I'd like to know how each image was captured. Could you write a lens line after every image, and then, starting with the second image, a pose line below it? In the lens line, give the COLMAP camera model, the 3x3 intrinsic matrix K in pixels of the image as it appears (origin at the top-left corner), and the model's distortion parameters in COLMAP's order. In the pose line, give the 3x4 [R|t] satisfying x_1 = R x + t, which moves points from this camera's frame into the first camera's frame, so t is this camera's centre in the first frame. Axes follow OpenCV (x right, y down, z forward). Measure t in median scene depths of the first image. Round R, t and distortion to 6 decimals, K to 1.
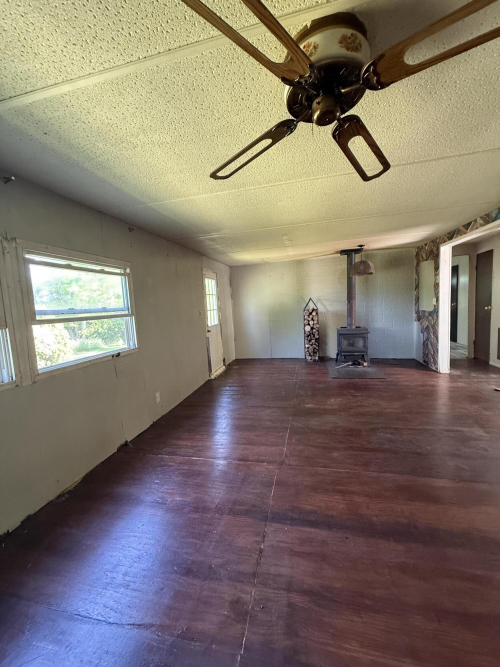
lens RADIAL K [[266.8, 0, 251.4], [0, 266.8, 332.4], [0, 0, 1]] dist [0.000502, 0.000737]
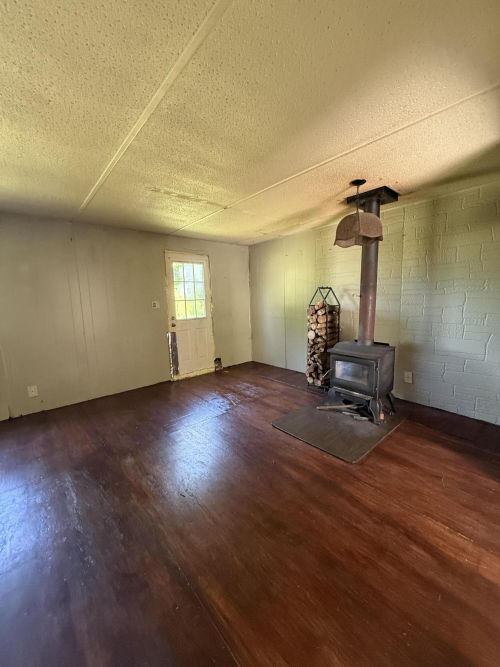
lens RADIAL K [[266.8, 0, 250.3], [0, 266.8, 332.1], [0, 0, 1]] dist [0.000502, 0.000737]
pose [[0.805342, 0.112784, -0.581983, 0.906987], [-0.080019, 0.993432, 0.081790, -0.121388], [0.587385, -0.019299, 0.809077, 0.765273]]
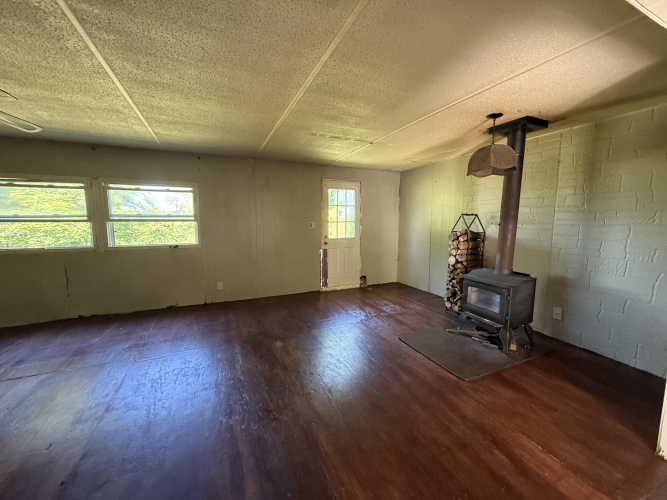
lens RADIAL K [[266.8, 0, 331.9], [0, 266.8, 250.8], [0, 0, 1]] dist [0.000502, 0.000737]
pose [[0.593180, 0.154920, -0.790024, 1.070580], [-0.120897, 0.987324, 0.102836, -0.135356], [0.795941, 0.034511, 0.604390, 0.718070]]
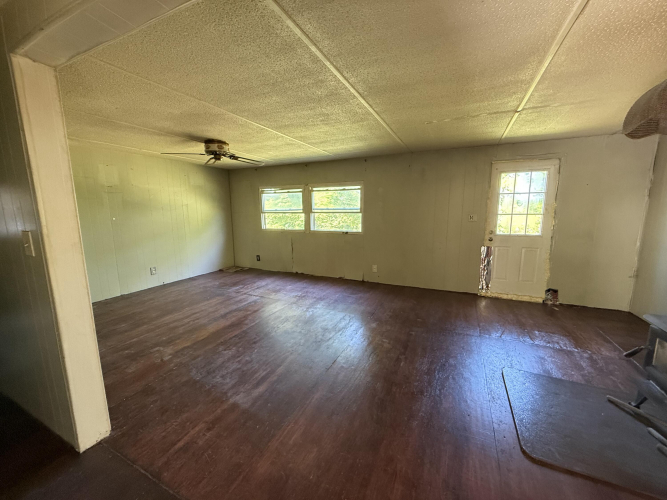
lens RADIAL K [[266.8, 0, 331.2], [0, 266.8, 251.2], [0, 0, 1]] dist [0.000502, 0.000737]
pose [[-0.228233, 0.215419, -0.949476, 1.246950], [-0.078989, 0.967903, 0.238587, -0.214475], [0.970397, 0.129452, -0.203892, 1.175723]]
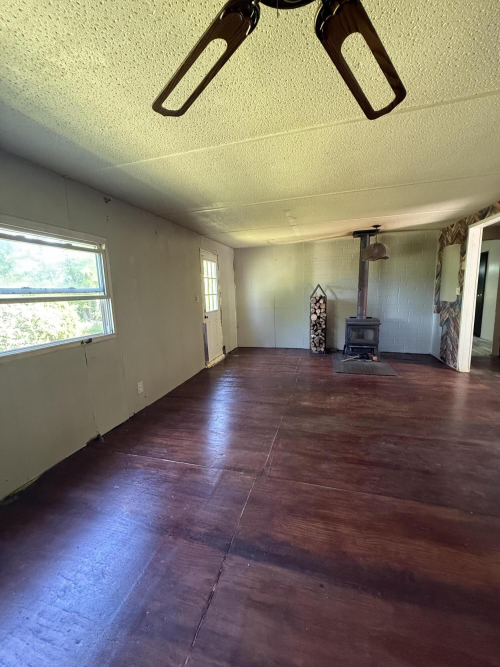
lens RADIAL K [[266.8, 0, 251.4], [0, 266.8, 332.3], [0, 0, 1]] dist [0.000502, 0.000737]
pose [[0.998149, 0.033205, -0.050957, 0.082887], [-0.030604, 0.998229, 0.051004, -0.007153], [0.052560, -0.049350, 0.997398, 0.118837]]
